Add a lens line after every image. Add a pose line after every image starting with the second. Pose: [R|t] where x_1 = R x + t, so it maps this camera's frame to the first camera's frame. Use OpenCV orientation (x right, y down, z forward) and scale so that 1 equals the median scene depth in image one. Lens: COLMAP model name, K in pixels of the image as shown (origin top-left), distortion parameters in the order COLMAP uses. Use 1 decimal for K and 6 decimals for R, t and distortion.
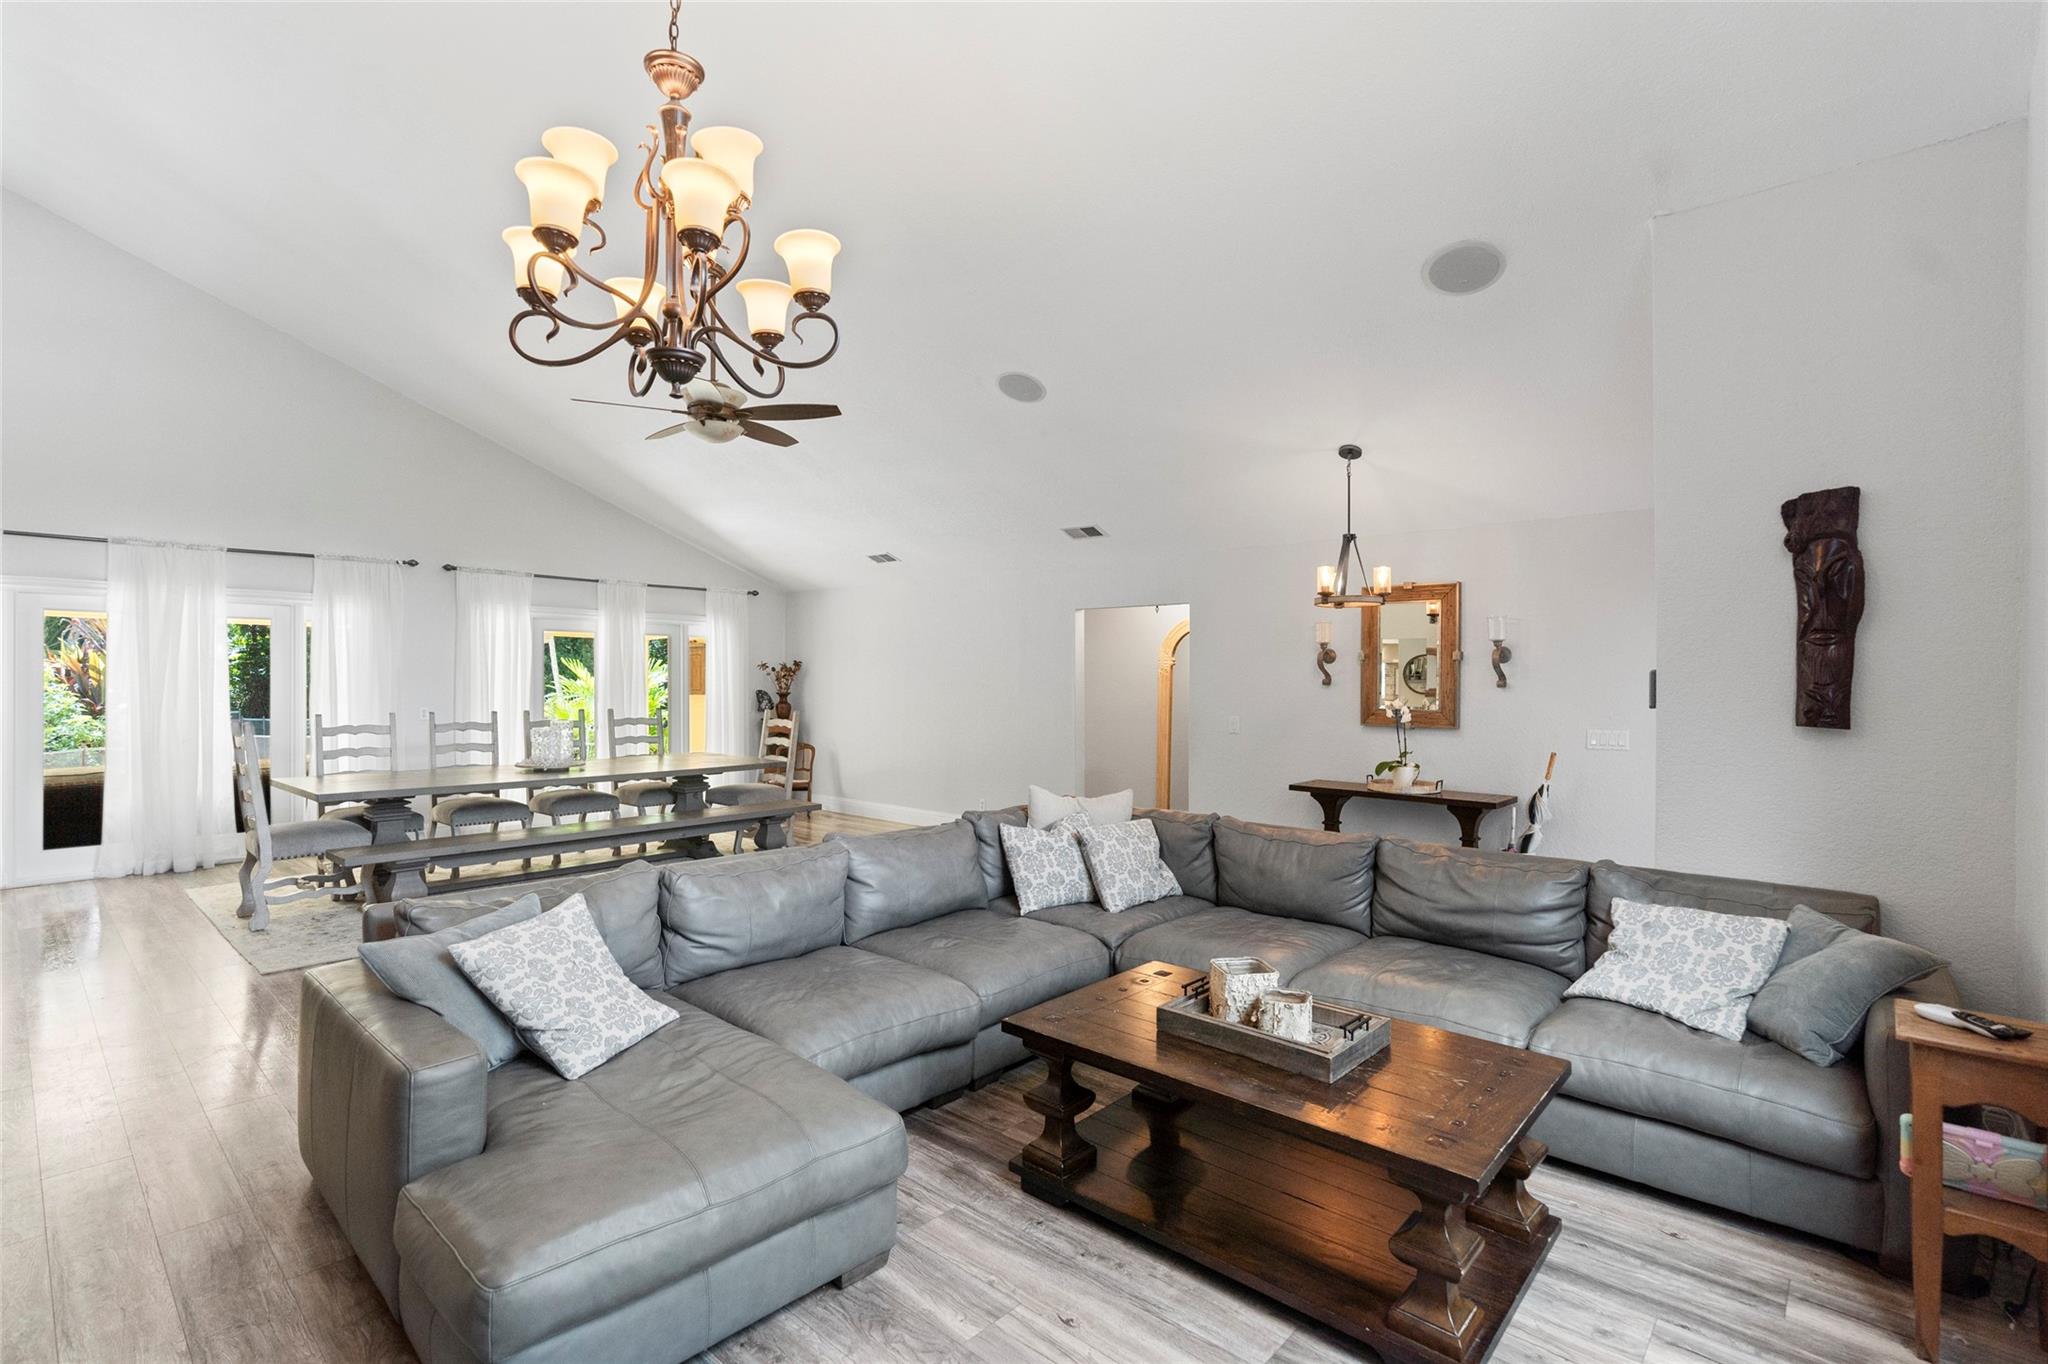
lens RADIAL K [[932.9, 0, 1020.8], [0, 932.9, 678.1], [0, 0, 1]] dist [-0.010417, 0.004812]
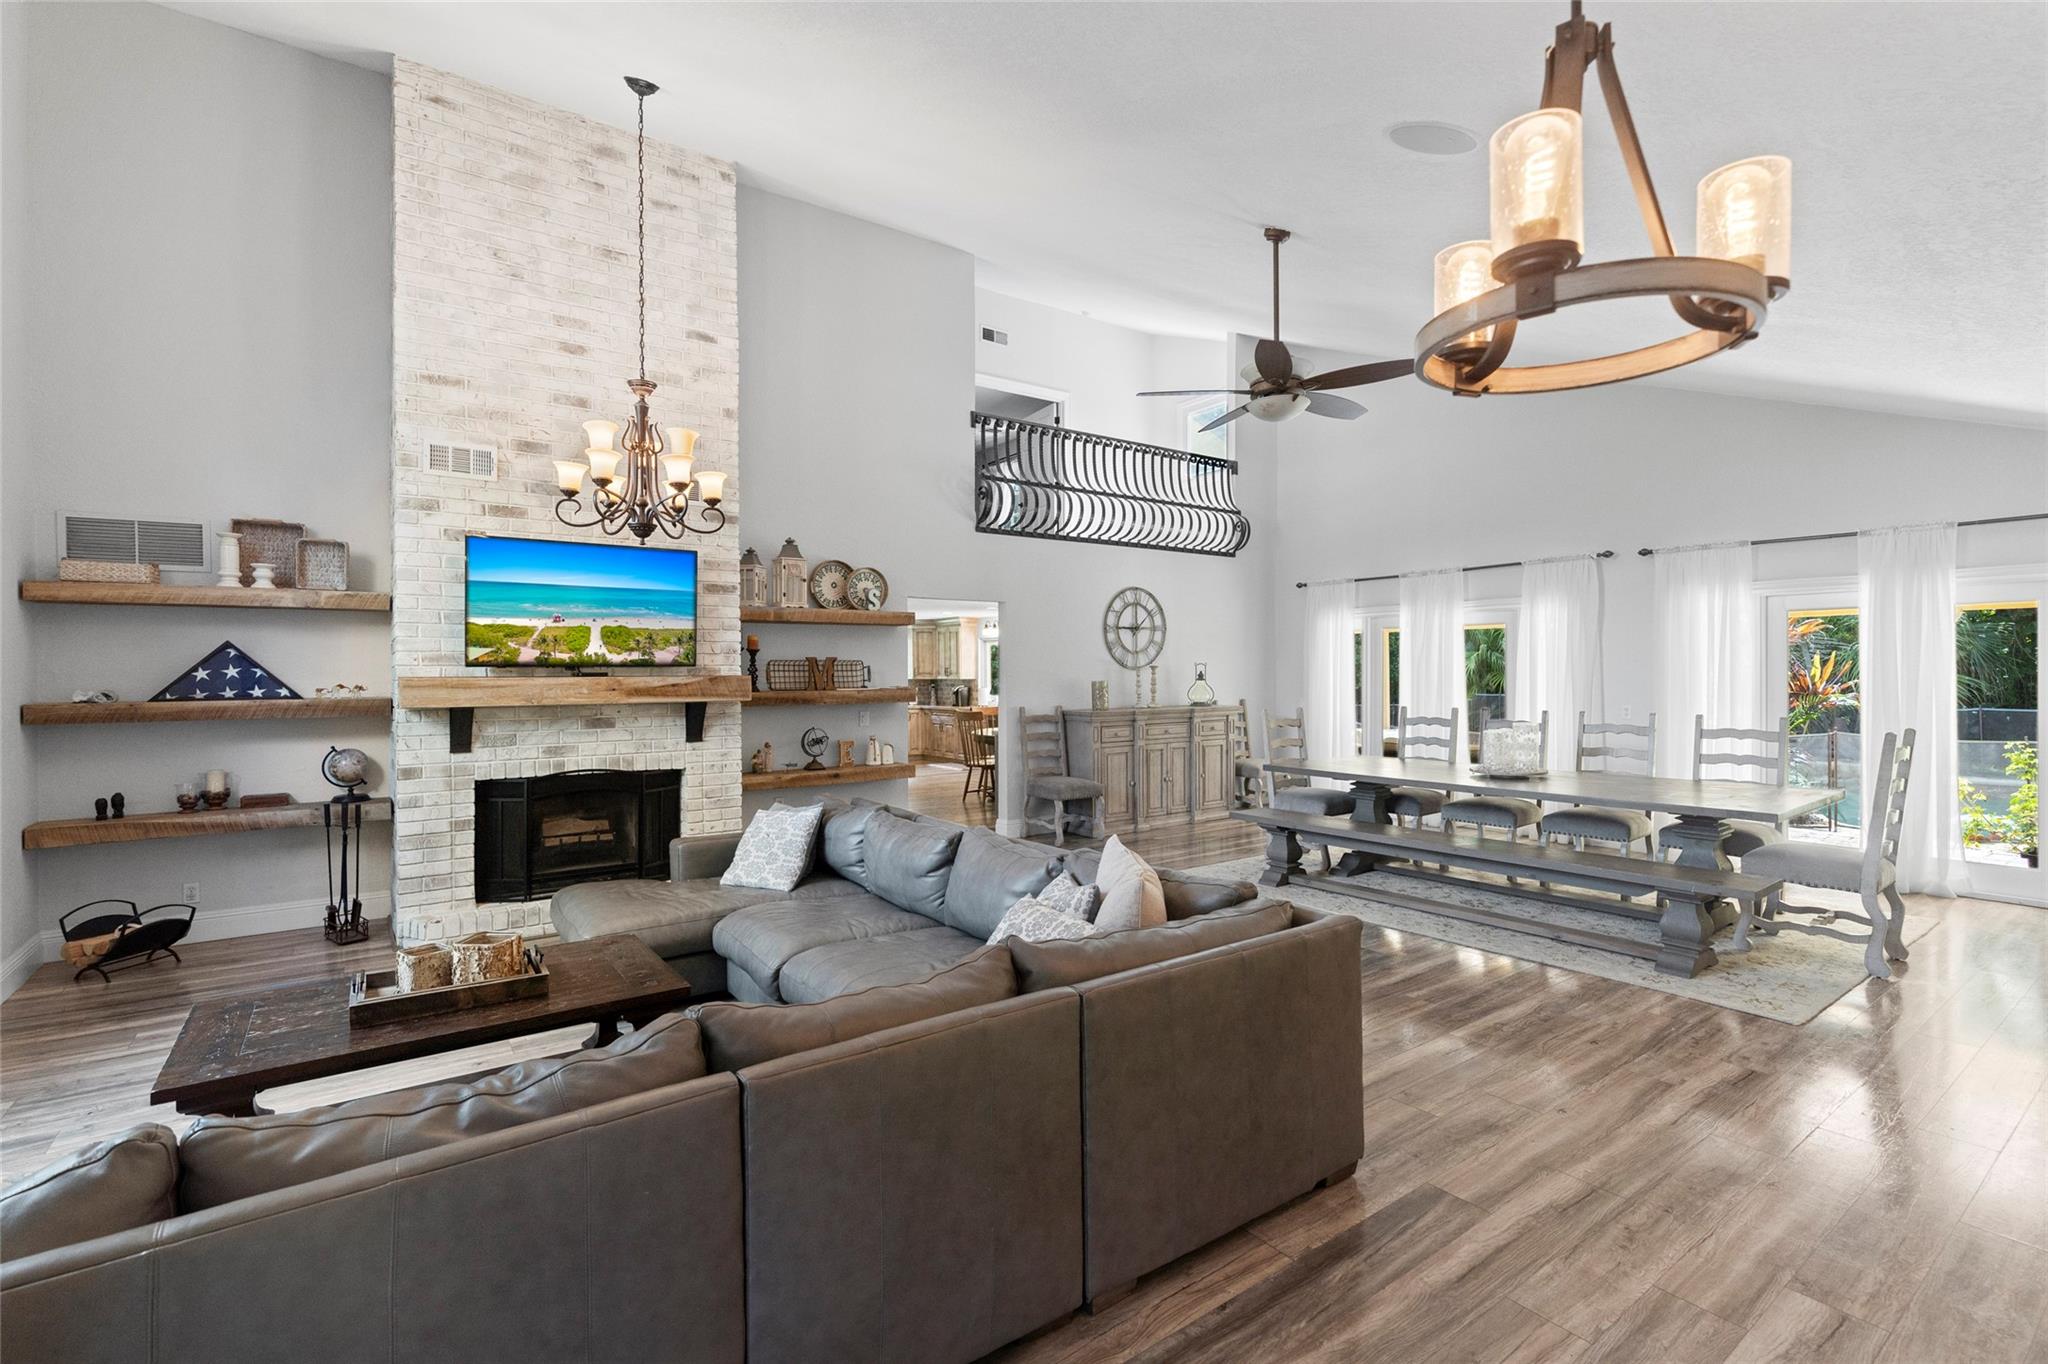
lens RADIAL K [[932.9, 0, 1024.7], [0, 932.9, 680.8], [0, 0, 1]] dist [-0.010417, 0.004812]
pose [[-0.197809, -0.003444, -0.980234, 0.409924], [-0.004688, 0.999986, -0.002567, 0.010929], [0.980229, 0.004088, -0.197823, 0.636587]]
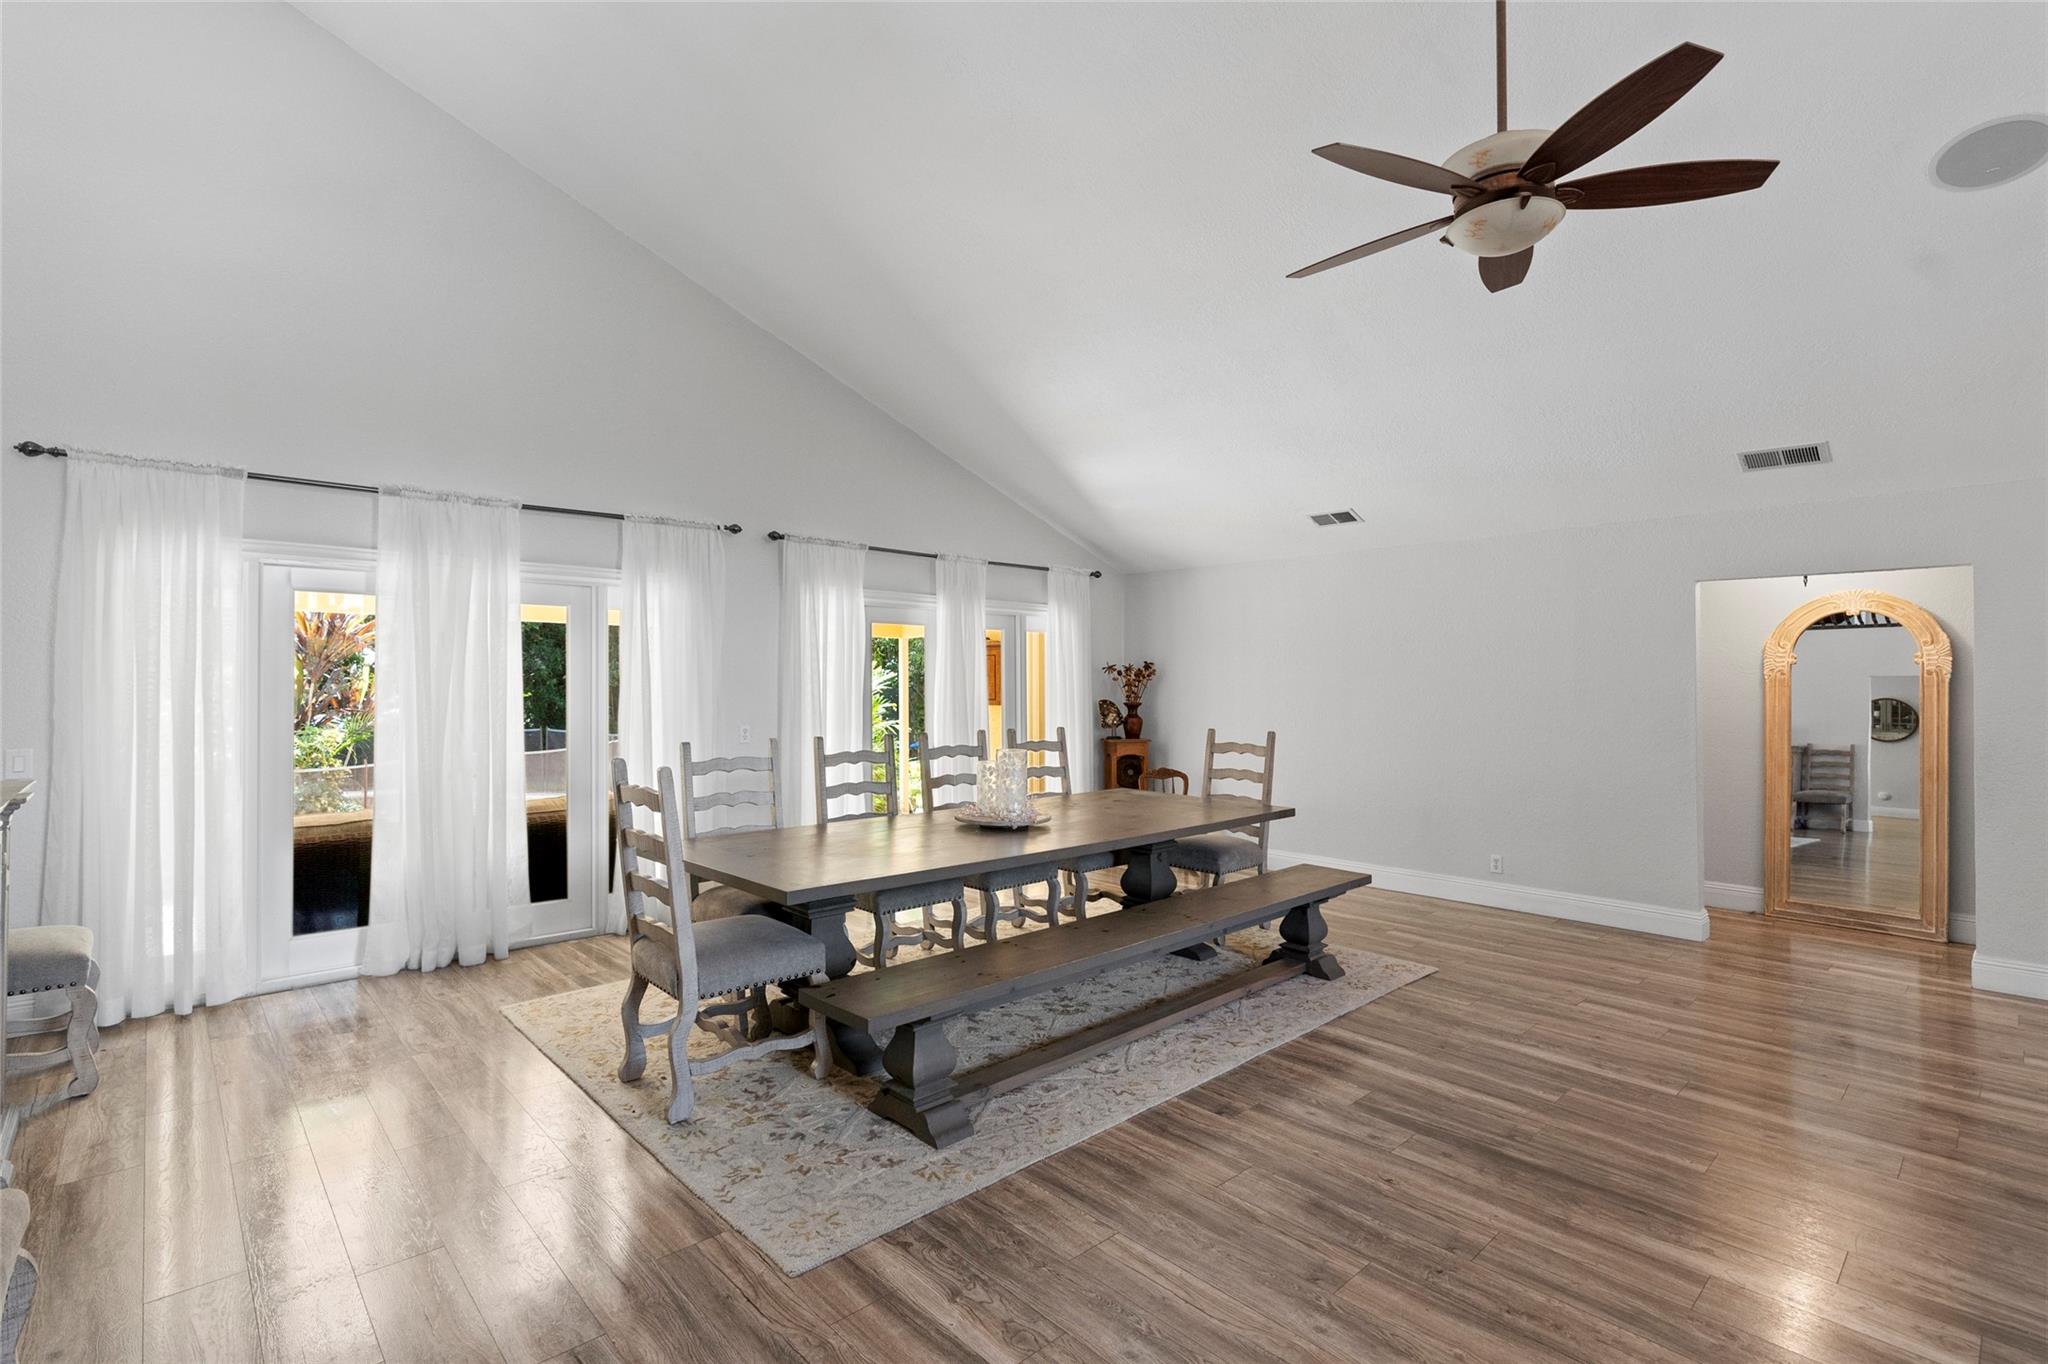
lens RADIAL K [[928.1, 0, 1021.2], [0, 928.1, 665.7], [0, 0, 1]] dist [-0.014925, 0.000306]
pose [[0.996018, -0.009868, -0.088603, -0.382467], [0.007474, 0.999599, -0.027303, 0.006593], [0.088837, 0.026532, 0.995693, 0.306057]]
